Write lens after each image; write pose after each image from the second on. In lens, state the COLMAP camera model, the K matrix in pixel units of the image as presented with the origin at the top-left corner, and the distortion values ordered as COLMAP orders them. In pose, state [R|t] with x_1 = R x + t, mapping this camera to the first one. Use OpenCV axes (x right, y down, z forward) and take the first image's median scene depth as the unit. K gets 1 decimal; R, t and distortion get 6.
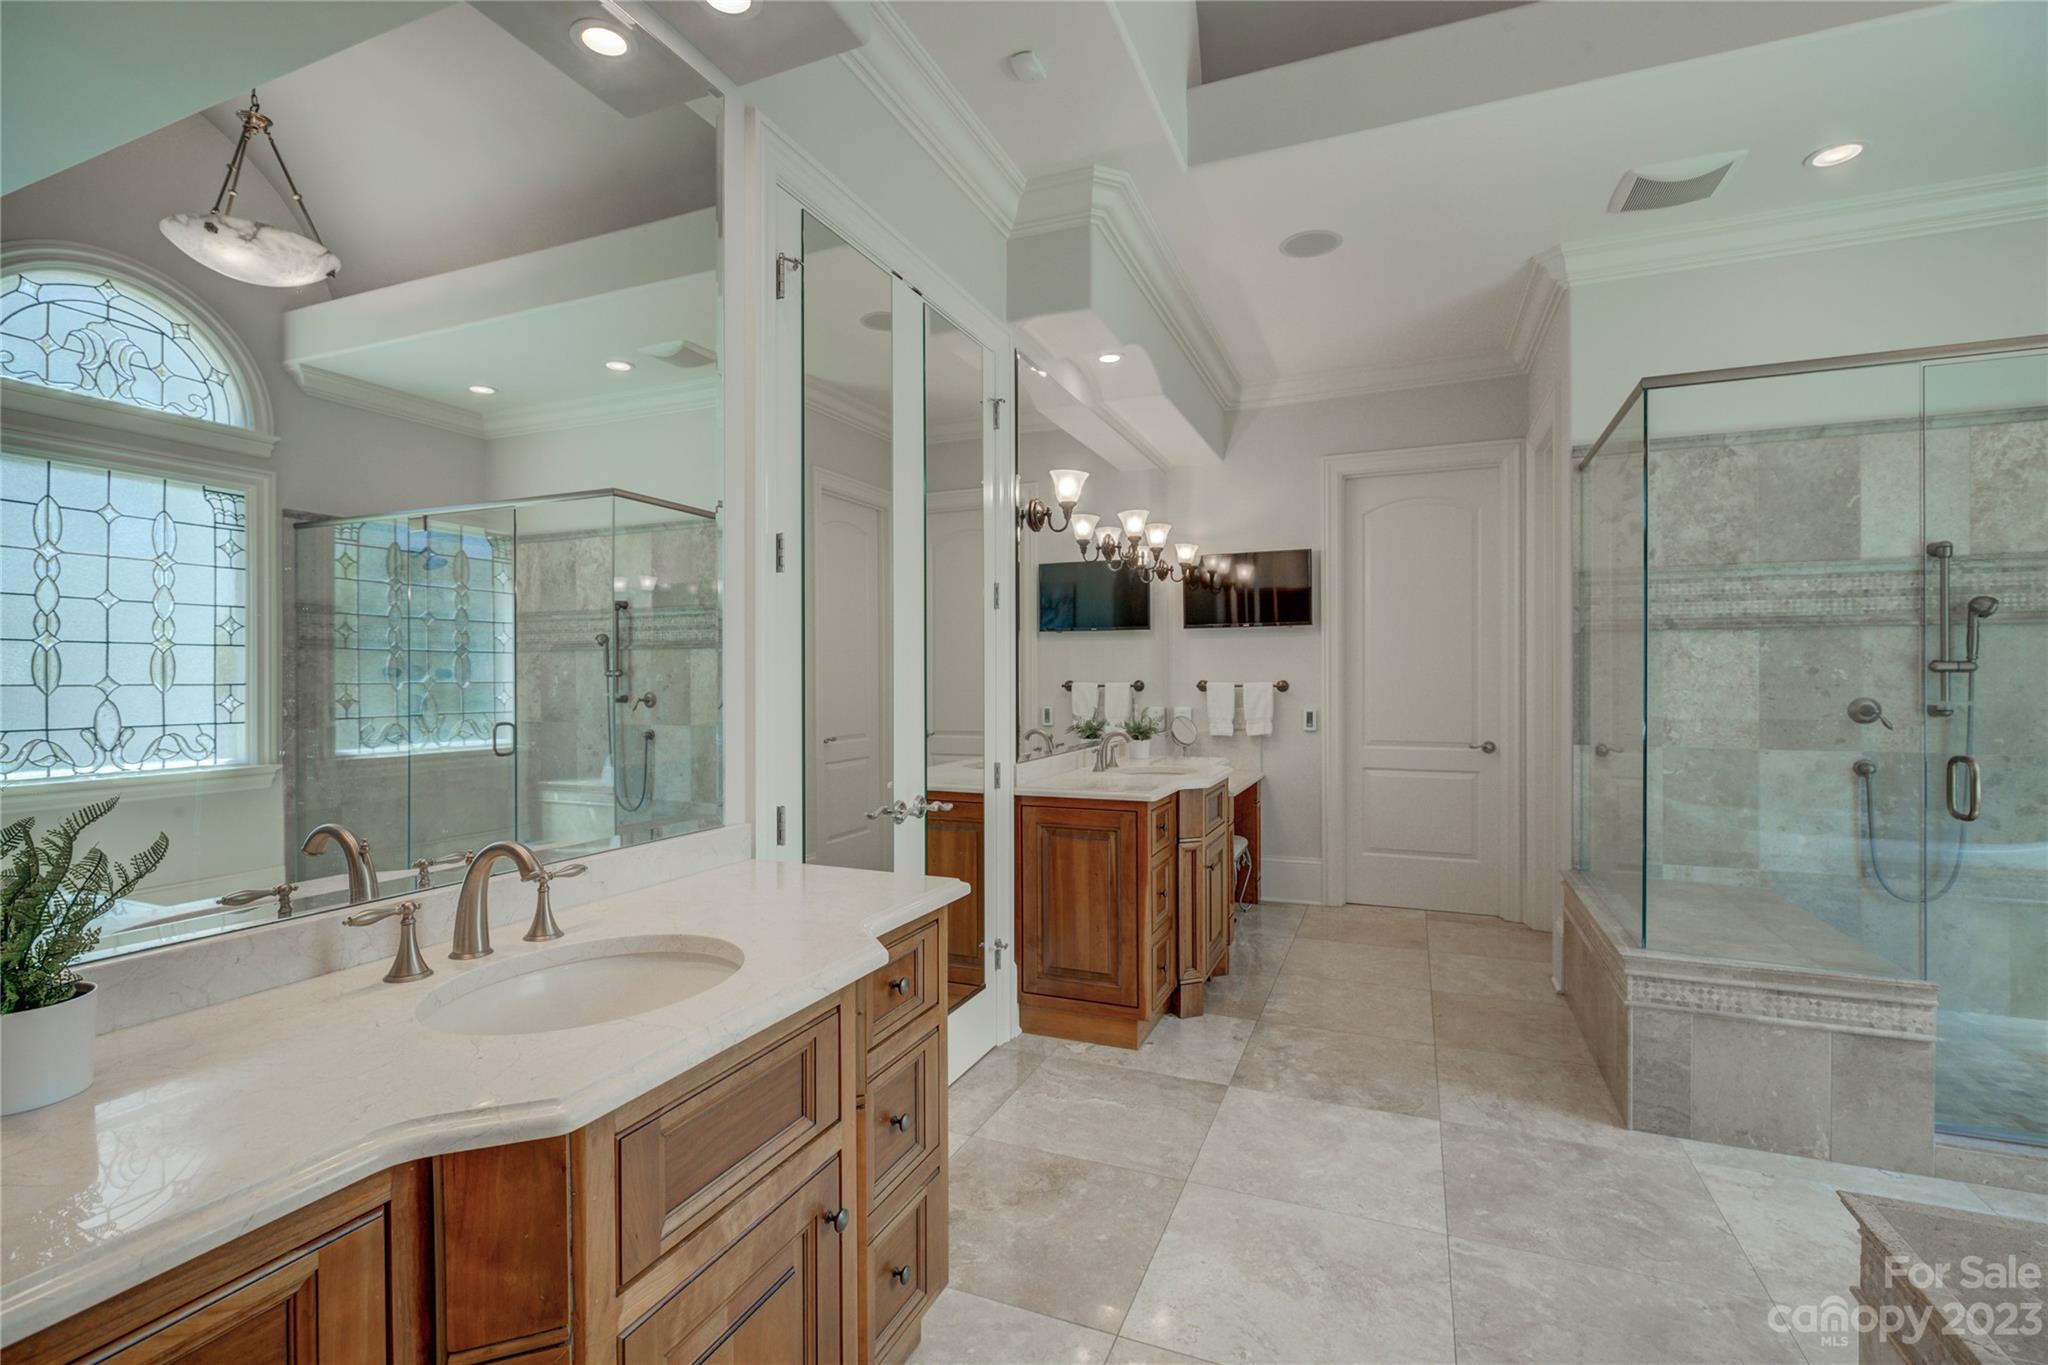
lens RADIAL K [[937.8, 0, 1020.0], [0, 937.8, 684.4], [0, 0, 1]] dist [0.001473, 0.000215]
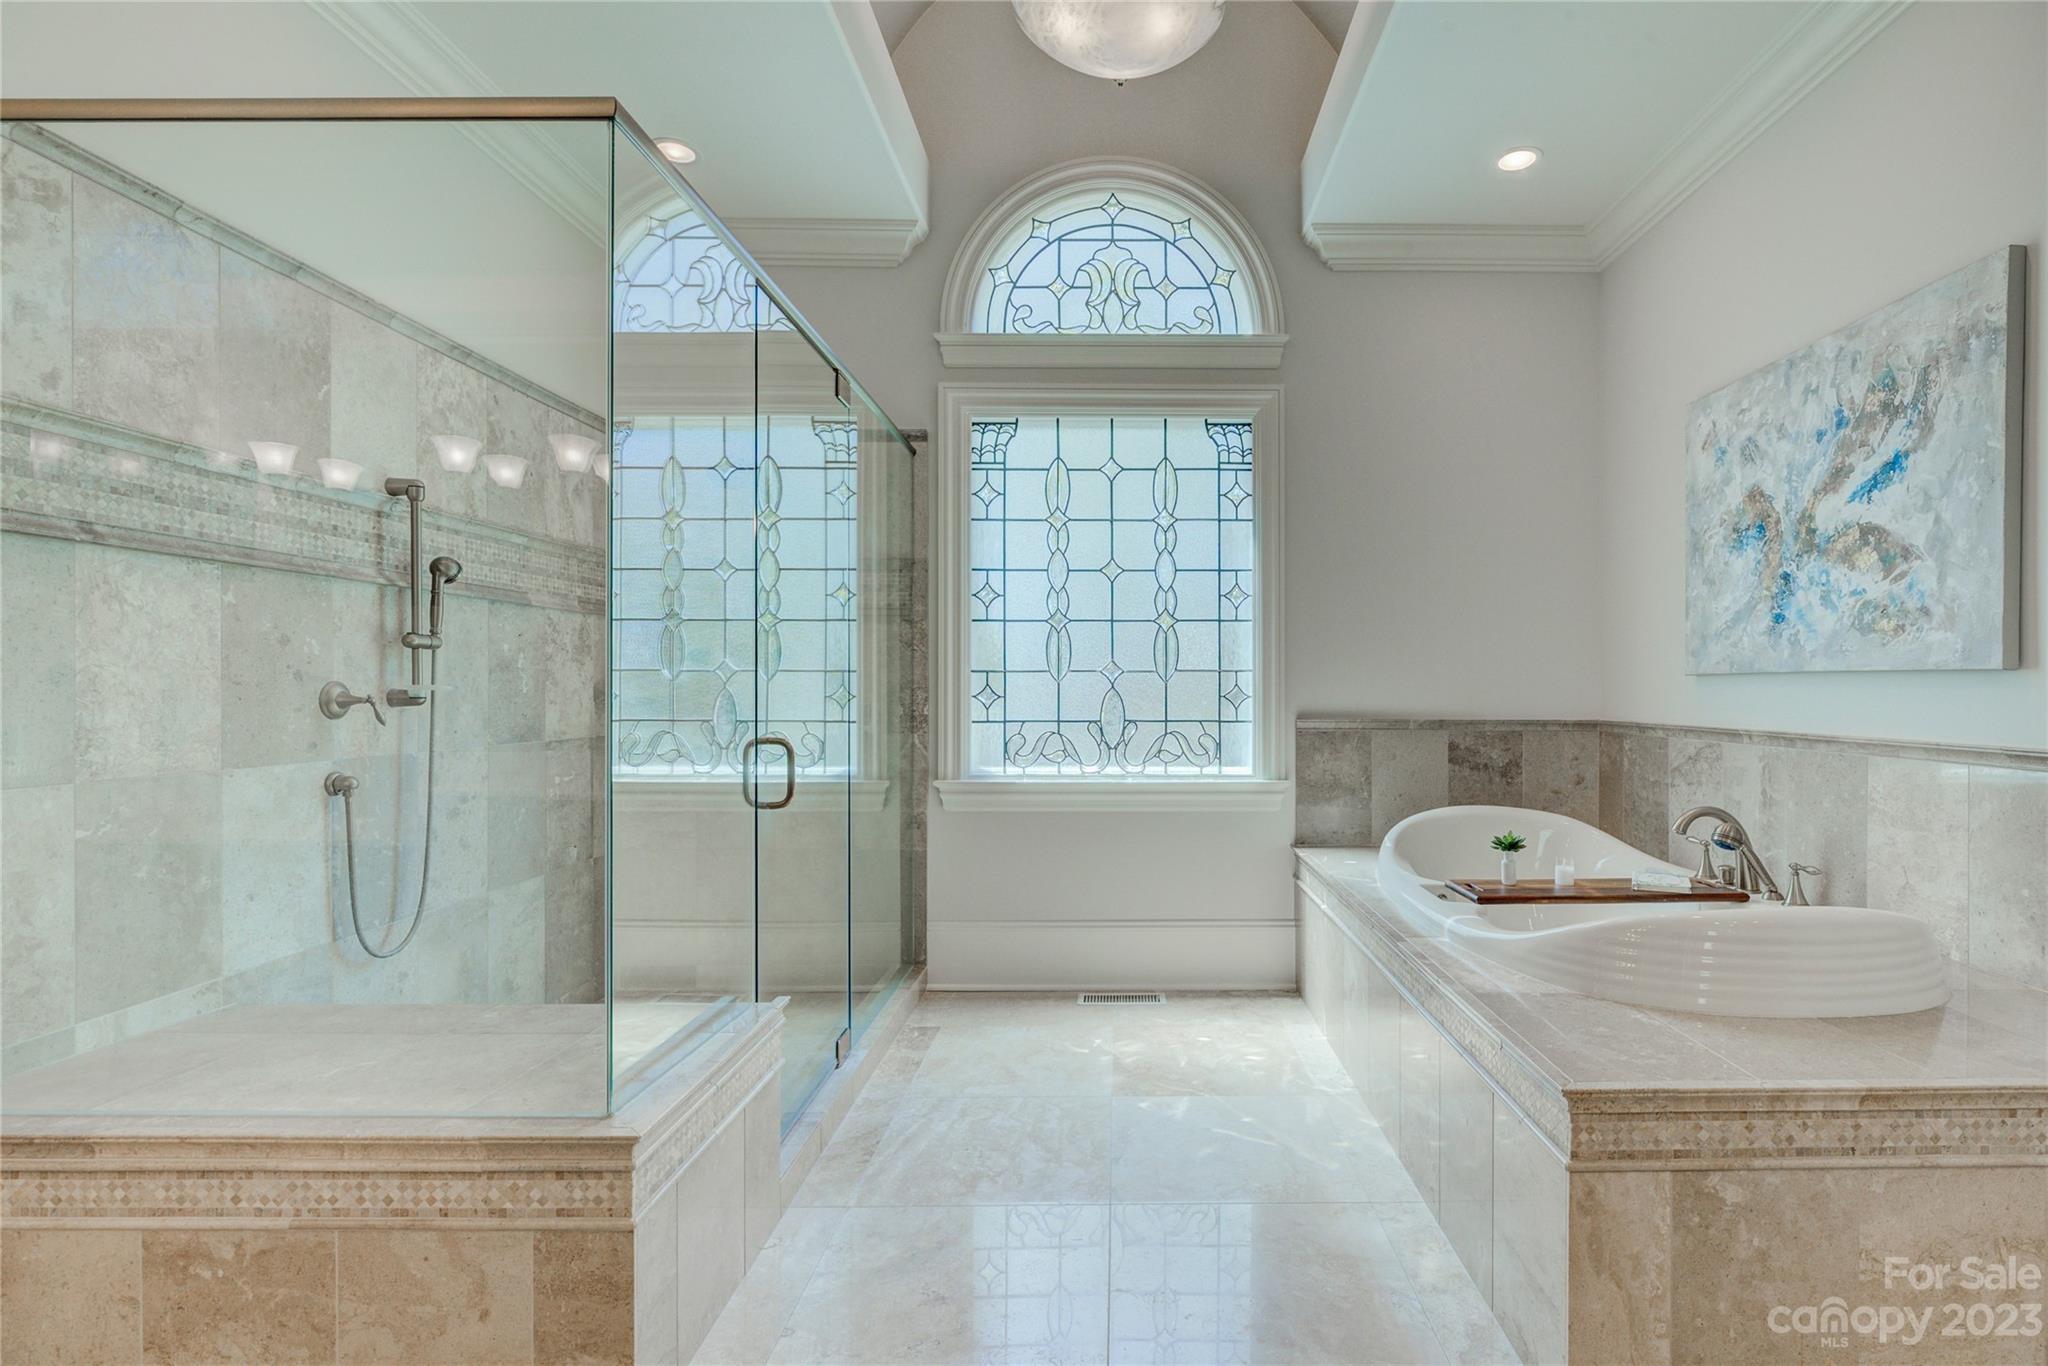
lens RADIAL K [[1412.4, 0, 1024.6], [0, 1412.4, 669.0], [0, 0, 1]] dist [-0.009054, -0.000375]
pose [[0.370060, 0.004812, -0.928995, 0.185519], [-0.007711, 0.999968, 0.002108, -0.003373], [0.928976, 0.006384, 0.370085, 0.452864]]
